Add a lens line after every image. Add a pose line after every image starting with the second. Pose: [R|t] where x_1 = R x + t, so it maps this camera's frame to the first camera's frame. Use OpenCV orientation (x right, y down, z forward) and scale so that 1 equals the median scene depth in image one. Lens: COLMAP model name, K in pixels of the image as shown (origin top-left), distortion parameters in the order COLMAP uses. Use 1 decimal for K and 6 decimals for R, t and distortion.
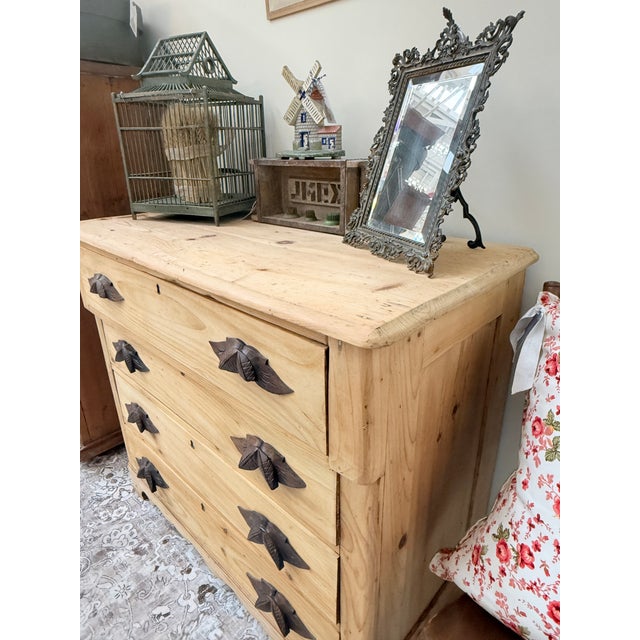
lens RADIAL K [[425.2, 0, 317.6], [0, 425.2, 310.4], [0, 0, 1]] dist [-0.000138, 0.001122]
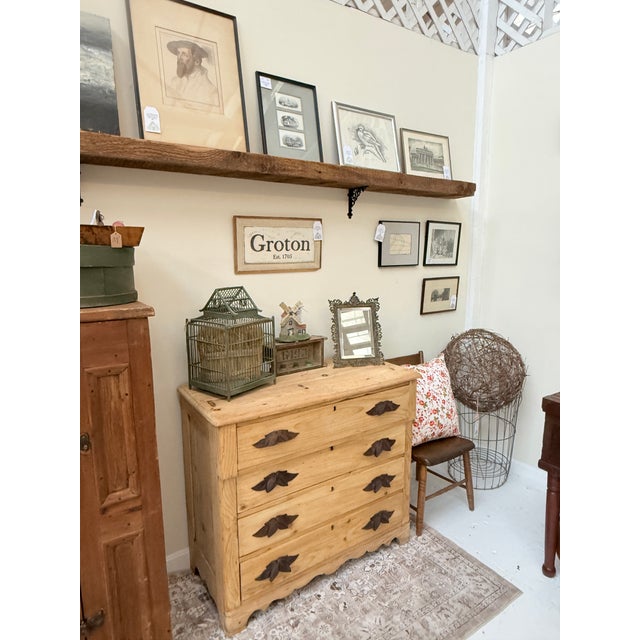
lens RADIAL K [[425.2, 0, 319.6], [0, 425.2, 316.5], [0, 0, 1]] dist [-0.000138, 0.001122]
pose [[0.210275, -0.139027, 0.967707, -2.586274], [0.359926, 0.931323, 0.055591, -0.677990], [-0.908976, 0.336614, 0.245873, 0.394204]]
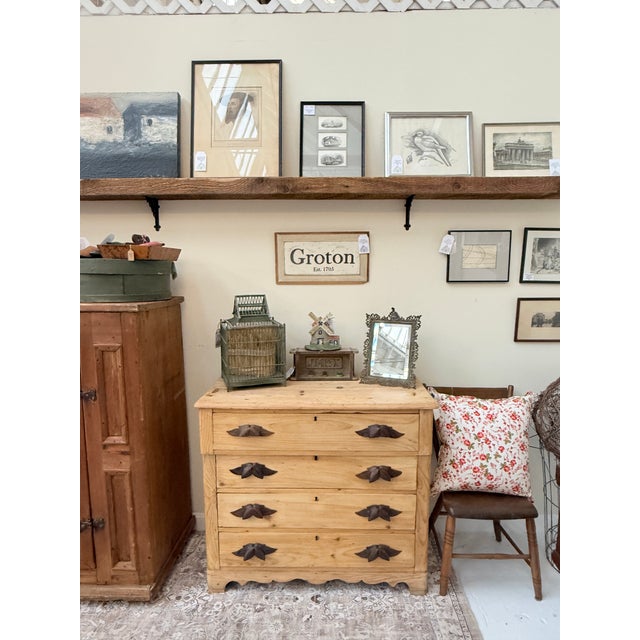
lens RADIAL K [[425.2, 0, 318.5], [0, 425.2, 316.8], [0, 0, 1]] dist [-0.000138, 0.001122]
pose [[0.732712, -0.071870, 0.676733, -1.933951], [0.241405, 0.957190, -0.159718, -0.212253], [-0.636283, 0.280394, 0.718695, -0.799567]]
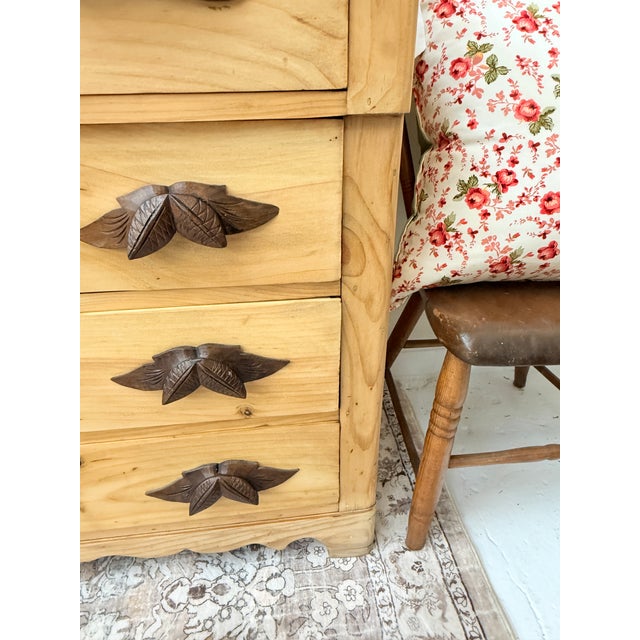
lens RADIAL K [[425.2, 0, 318.1], [0, 425.2, 307.3], [0, 0, 1]] dist [-0.000138, 0.001122]
pose [[0.637564, -0.352515, 0.685015, -0.413491], [0.285606, 0.933964, 0.214804, 0.374257], [-0.715501, 0.058693, 0.696142, 0.461491]]
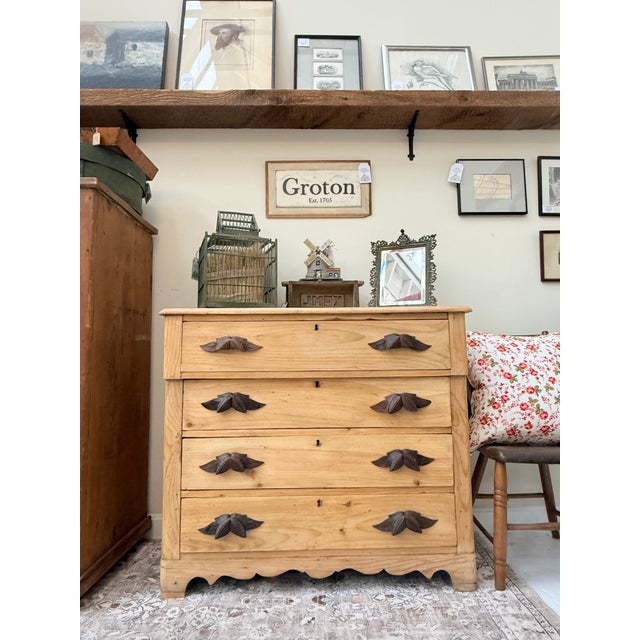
lens RADIAL K [[425.2, 0, 319.0], [0, 425.2, 315.6], [0, 0, 1]] dist [-0.000138, 0.001122]
pose [[0.705949, 0.085258, 0.703113, -1.674027], [0.260679, 0.891766, -0.369865, 0.579041], [-0.658546, 0.444392, 0.607316, -0.078596]]
